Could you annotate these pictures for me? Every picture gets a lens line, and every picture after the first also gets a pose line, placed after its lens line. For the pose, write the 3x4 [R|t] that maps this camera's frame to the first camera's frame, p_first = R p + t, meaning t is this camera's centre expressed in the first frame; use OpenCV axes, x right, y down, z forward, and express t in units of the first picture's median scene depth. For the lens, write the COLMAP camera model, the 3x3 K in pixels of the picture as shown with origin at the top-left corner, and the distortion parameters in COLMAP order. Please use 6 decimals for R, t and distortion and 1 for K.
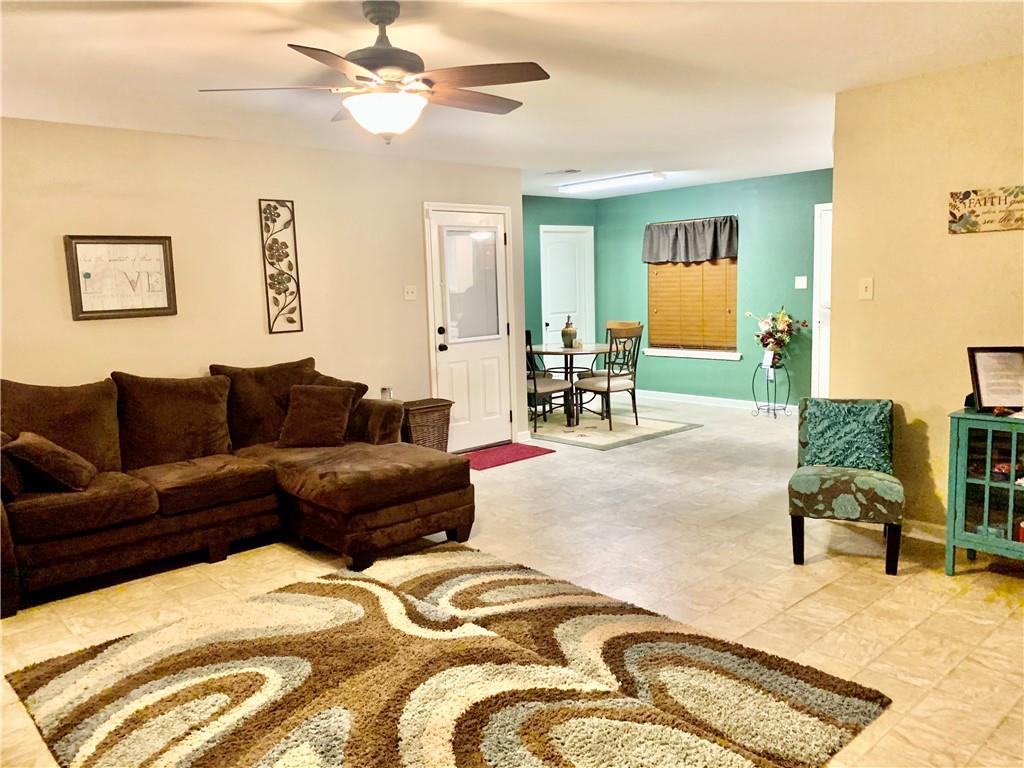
lens RADIAL K [[798.0, 0, 511.4], [0, 798.0, 385.2], [0, 0, 1]] dist [-0.009216, -0.005076]
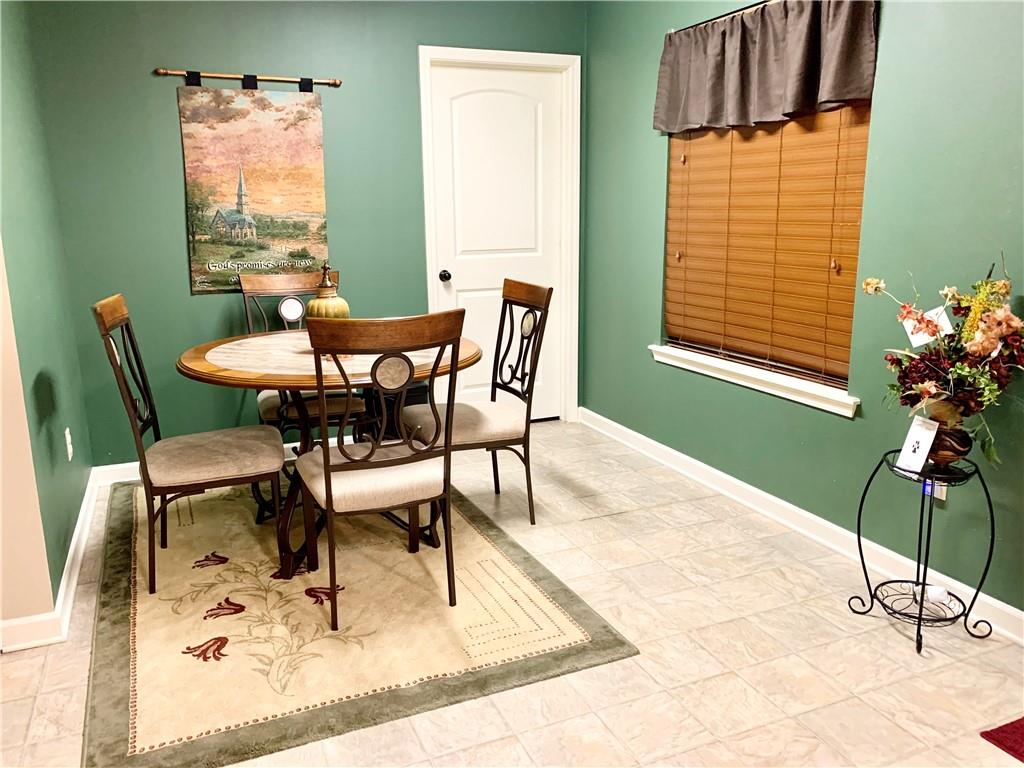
lens RADIAL K [[798.0, 0, 512.4], [0, 798.0, 380.9], [0, 0, 1]] dist [-0.009216, -0.005076]
pose [[0.945496, 0.091036, -0.312650, 0.252603], [-0.061481, 0.992765, 0.103143, -0.072273], [0.319778, -0.078299, 0.944252, 0.632872]]
